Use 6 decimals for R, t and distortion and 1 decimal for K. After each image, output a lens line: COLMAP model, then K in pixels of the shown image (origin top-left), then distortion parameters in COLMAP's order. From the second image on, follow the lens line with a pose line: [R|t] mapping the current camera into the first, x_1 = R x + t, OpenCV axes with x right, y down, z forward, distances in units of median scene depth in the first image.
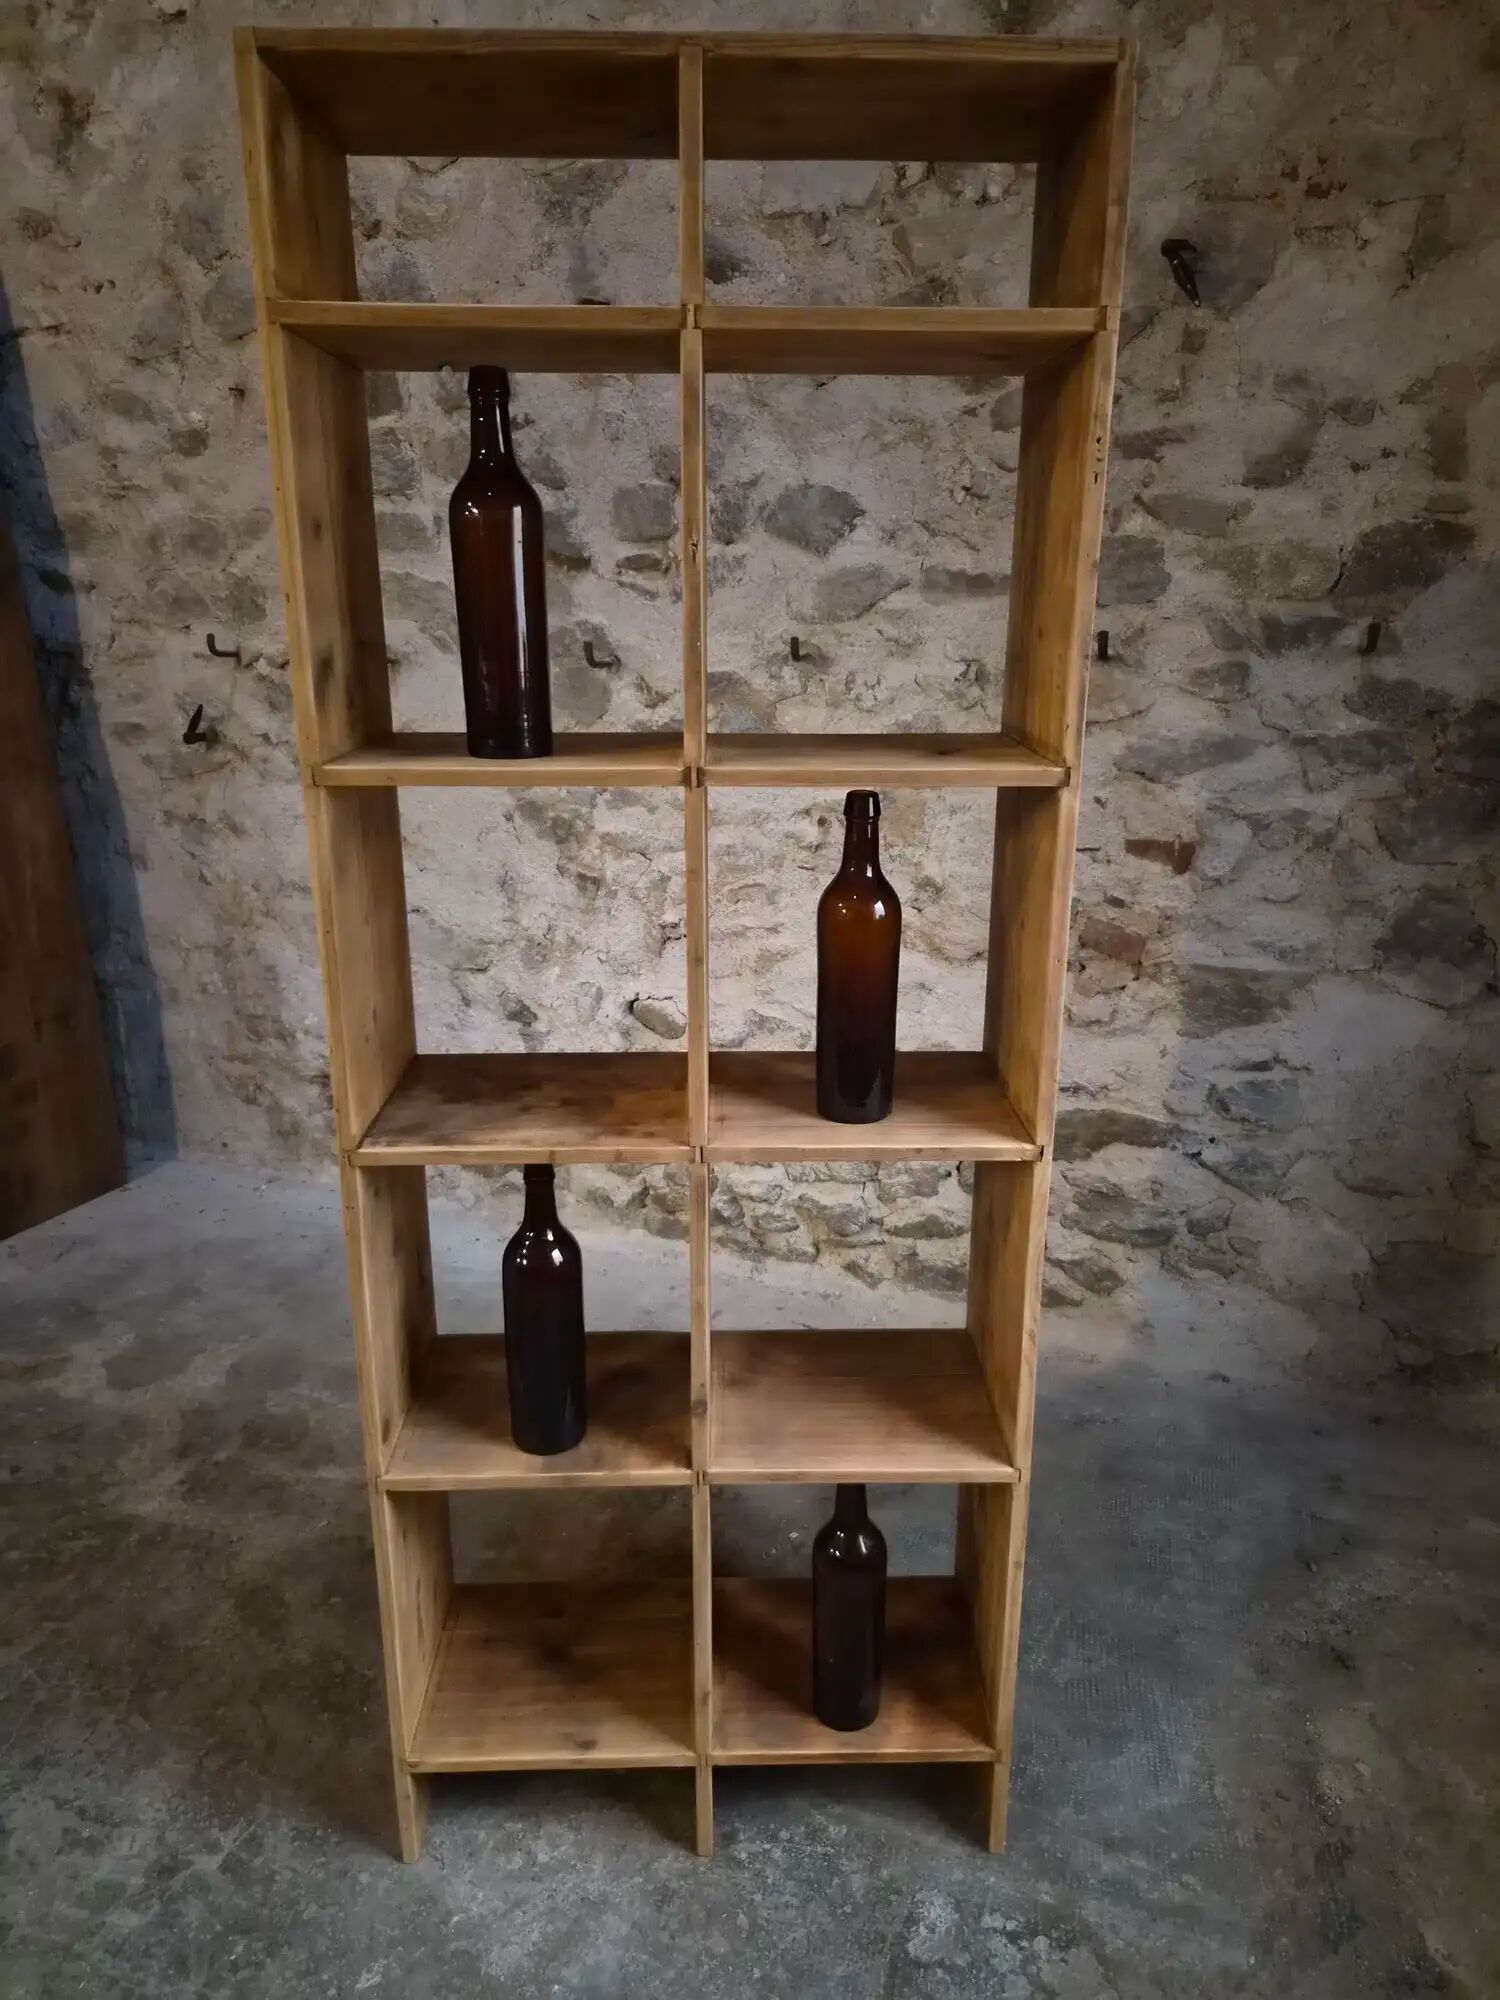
lens RADIAL K [[1347.2, 0, 754.4], [0, 1347.2, 990.5], [0, 0, 1]] dist [0.065753, -0.052243]
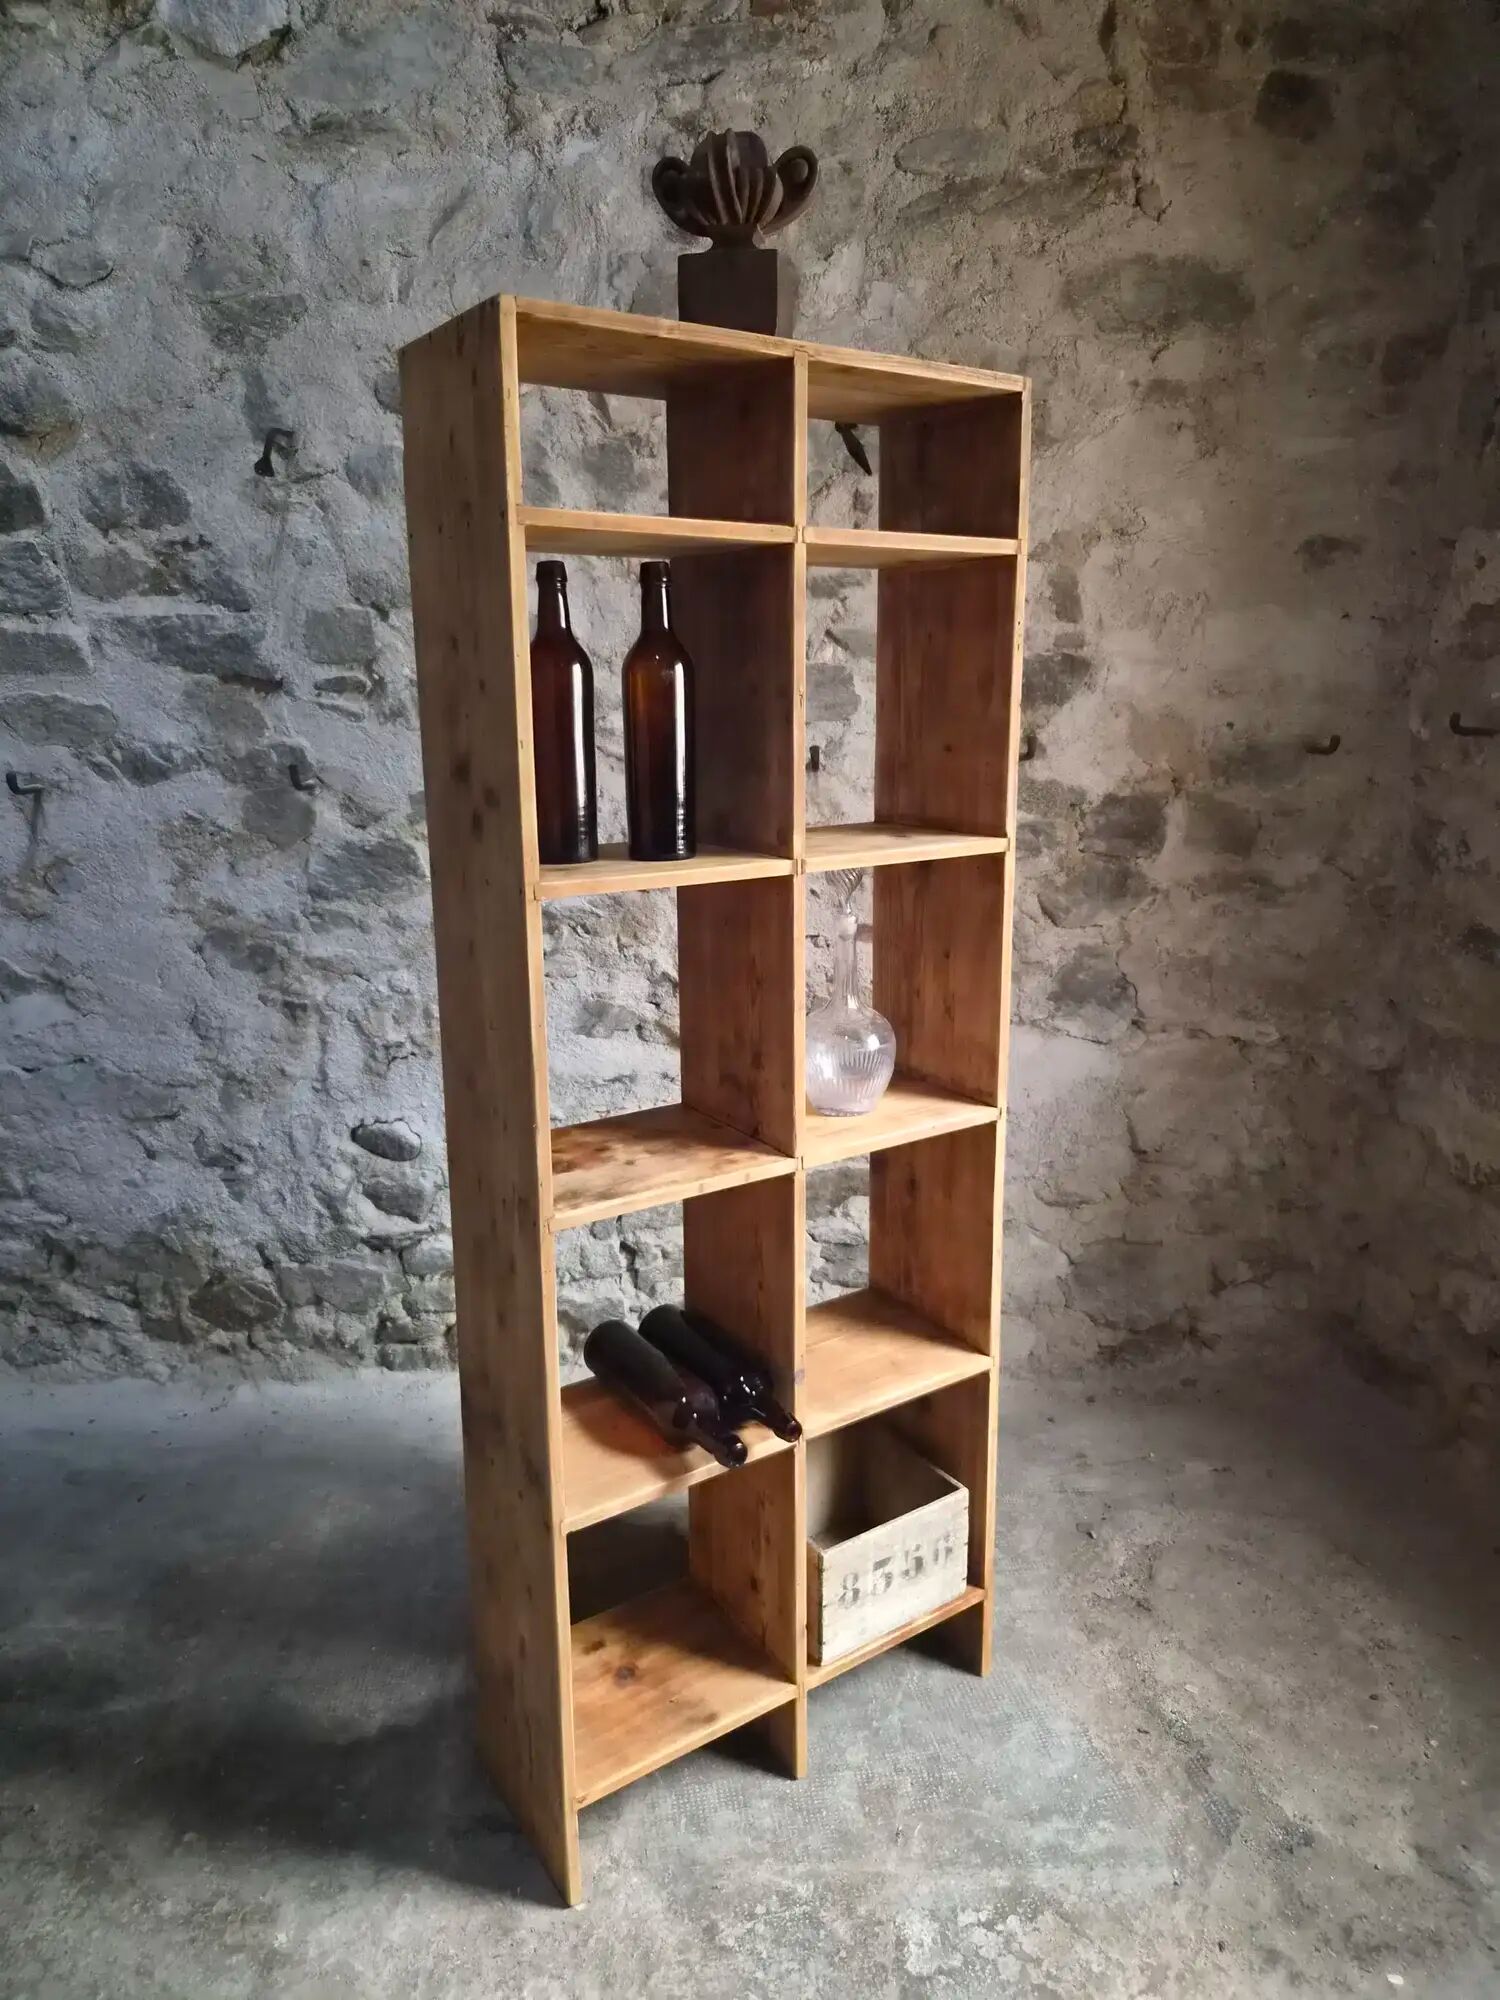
lens RADIAL K [[1345.9, 0, 771.0], [0, 1345.9, 980.9], [0, 0, 1]] dist [0.062788, -0.047009]
pose [[0.927380, -0.091539, 0.362750, -0.181682], [0.116575, 0.992036, -0.047689, -0.017988], [-0.355495, 0.086513, 0.930666, -0.016324]]
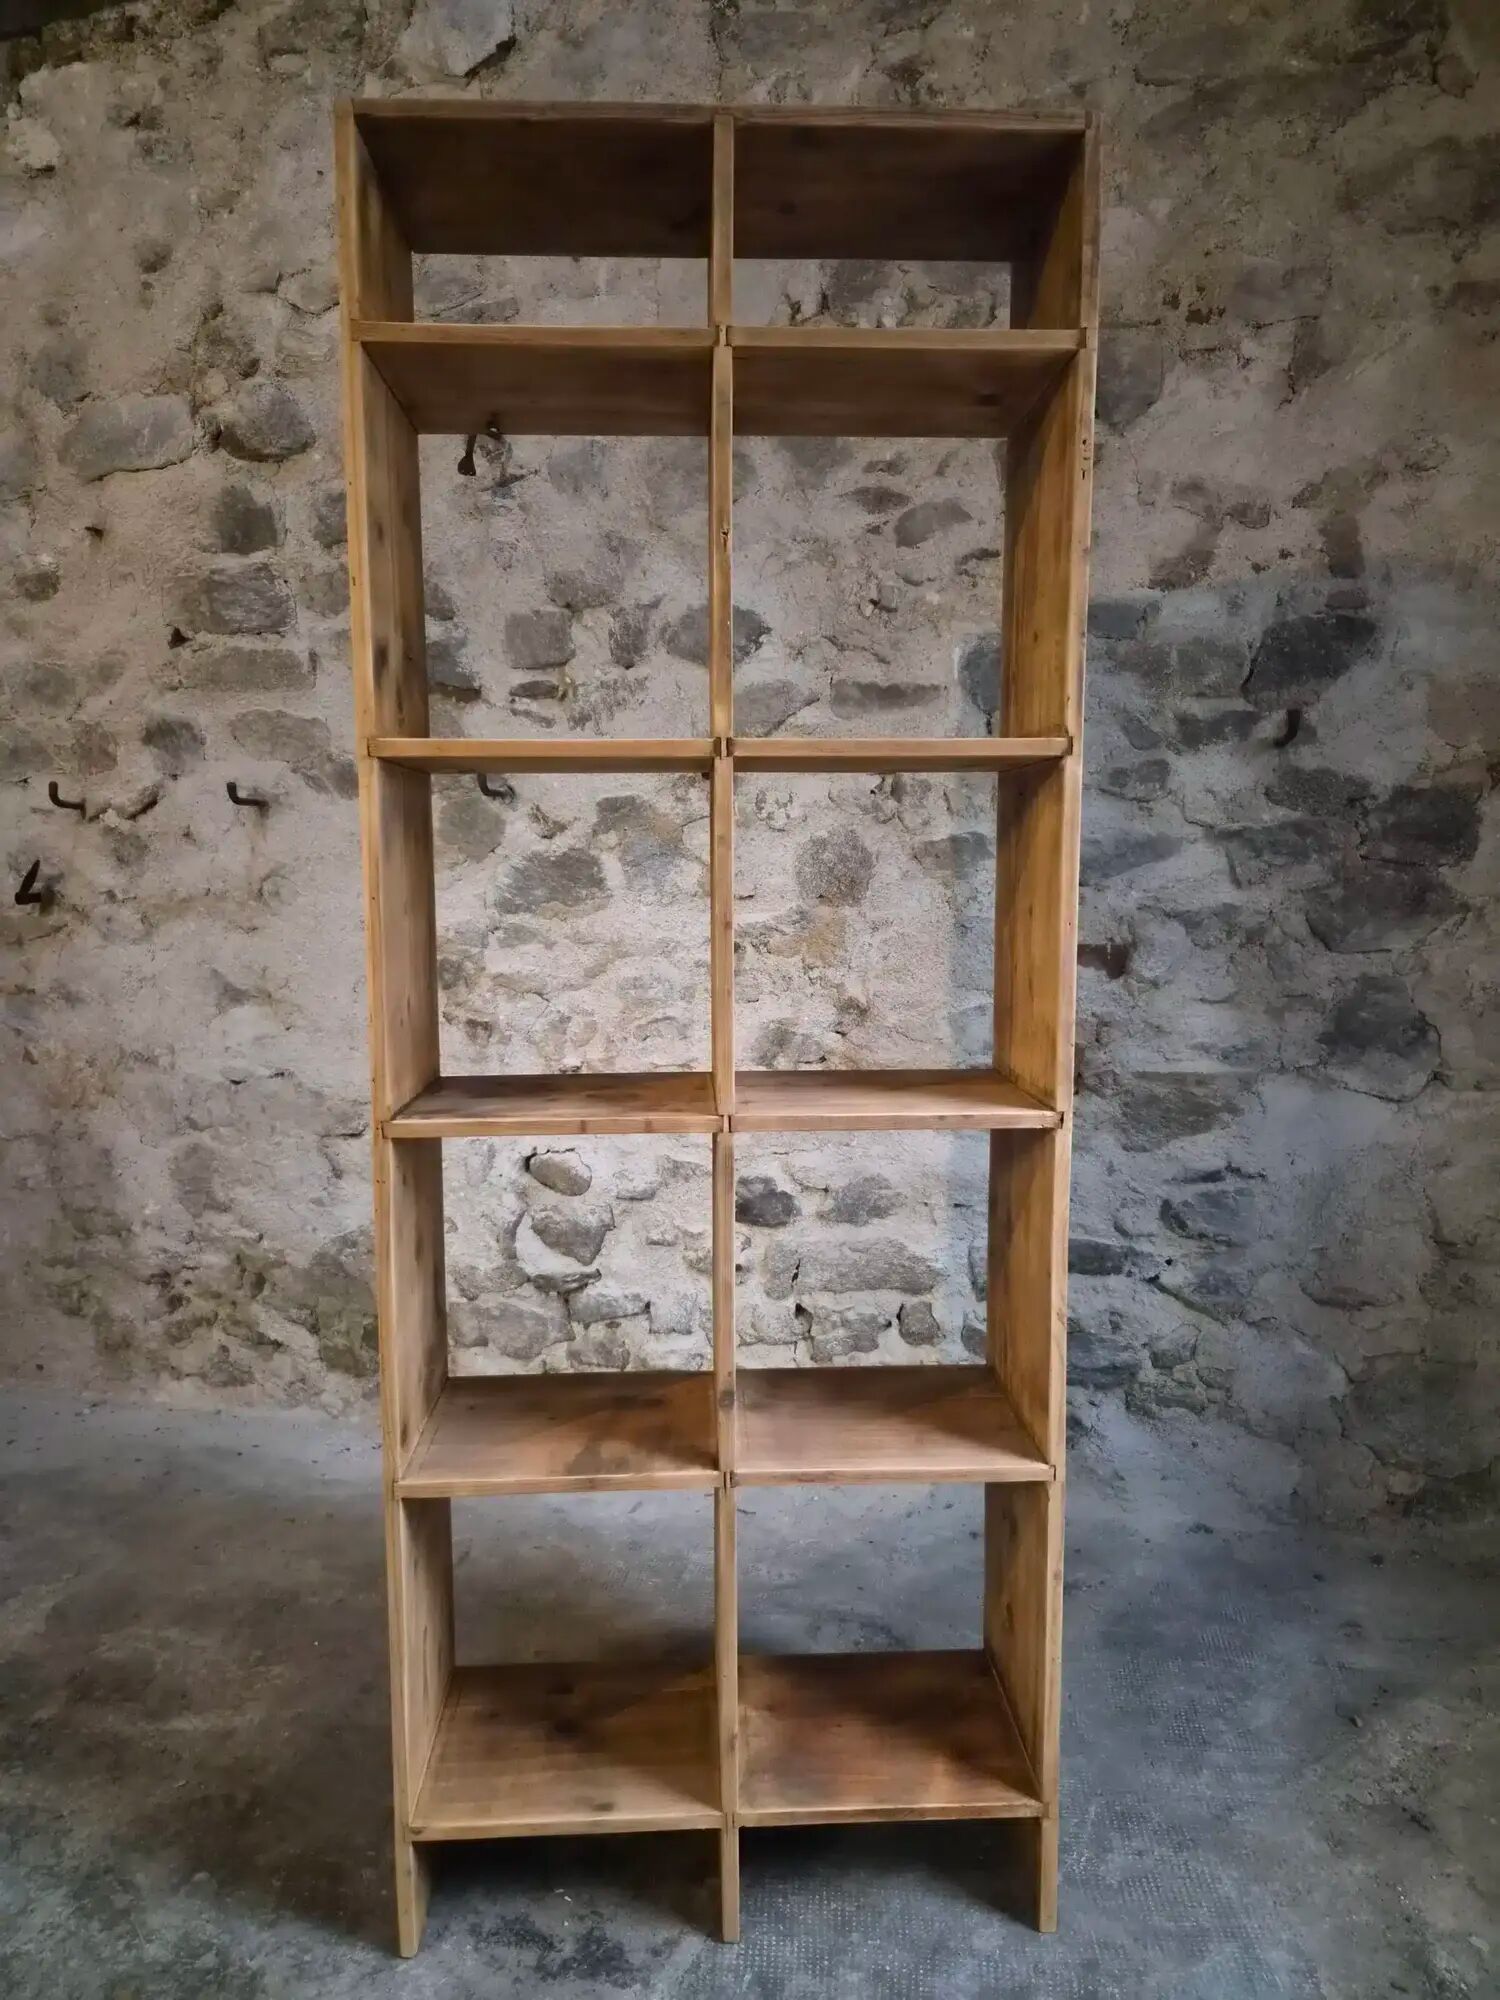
lens RADIAL K [[1347.5, 0, 743.8], [0, 1347.5, 1015.1], [0, 0, 1]] dist [0.069368, -0.052325]
pose [[0.992216, -0.027828, 0.121378, -0.063427], [0.048007, 0.984847, -0.166646, 0.084056], [-0.114901, 0.171176, 0.978518, 0.084335]]
